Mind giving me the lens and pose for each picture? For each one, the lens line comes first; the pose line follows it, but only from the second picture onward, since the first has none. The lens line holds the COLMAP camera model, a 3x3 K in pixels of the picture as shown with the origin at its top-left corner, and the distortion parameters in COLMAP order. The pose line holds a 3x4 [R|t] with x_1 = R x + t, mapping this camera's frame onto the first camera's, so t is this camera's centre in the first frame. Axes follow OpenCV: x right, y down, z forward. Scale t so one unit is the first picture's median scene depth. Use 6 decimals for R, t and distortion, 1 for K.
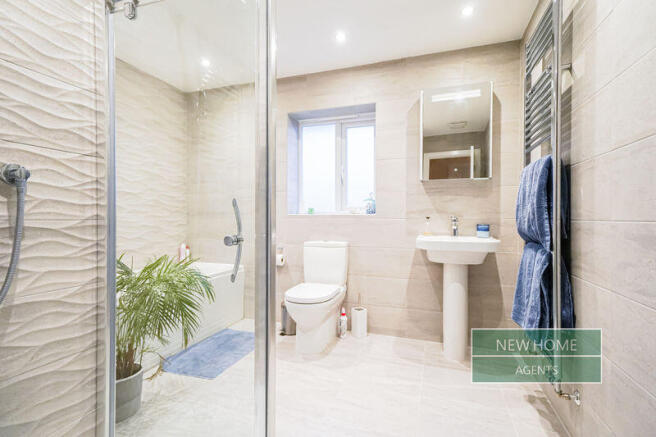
lens RADIAL K [[301.1, 0, 327.7], [0, 301.1, 223.8], [0, 0, 1]] dist [0.018407, -0.001115]
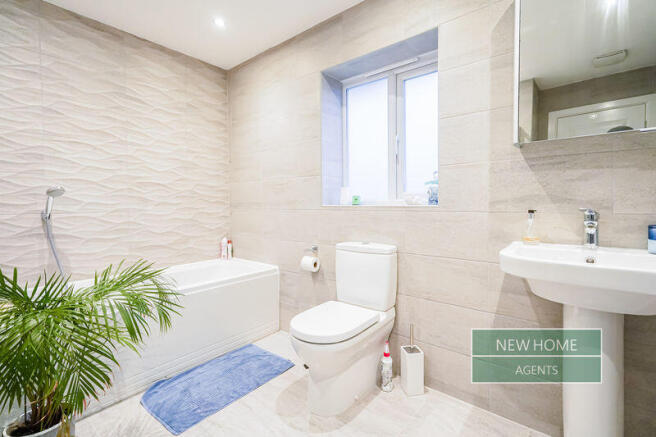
lens RADIAL K [[301.1, 0, 328.0], [0, 301.1, 213.5], [0, 0, 1]] dist [0.018407, -0.001115]
pose [[0.941835, 0.001152, -0.336074, 0.149280], [0.003191, 0.999918, 0.012372, -0.021210], [0.336060, -0.012725, 0.941754, 0.310765]]
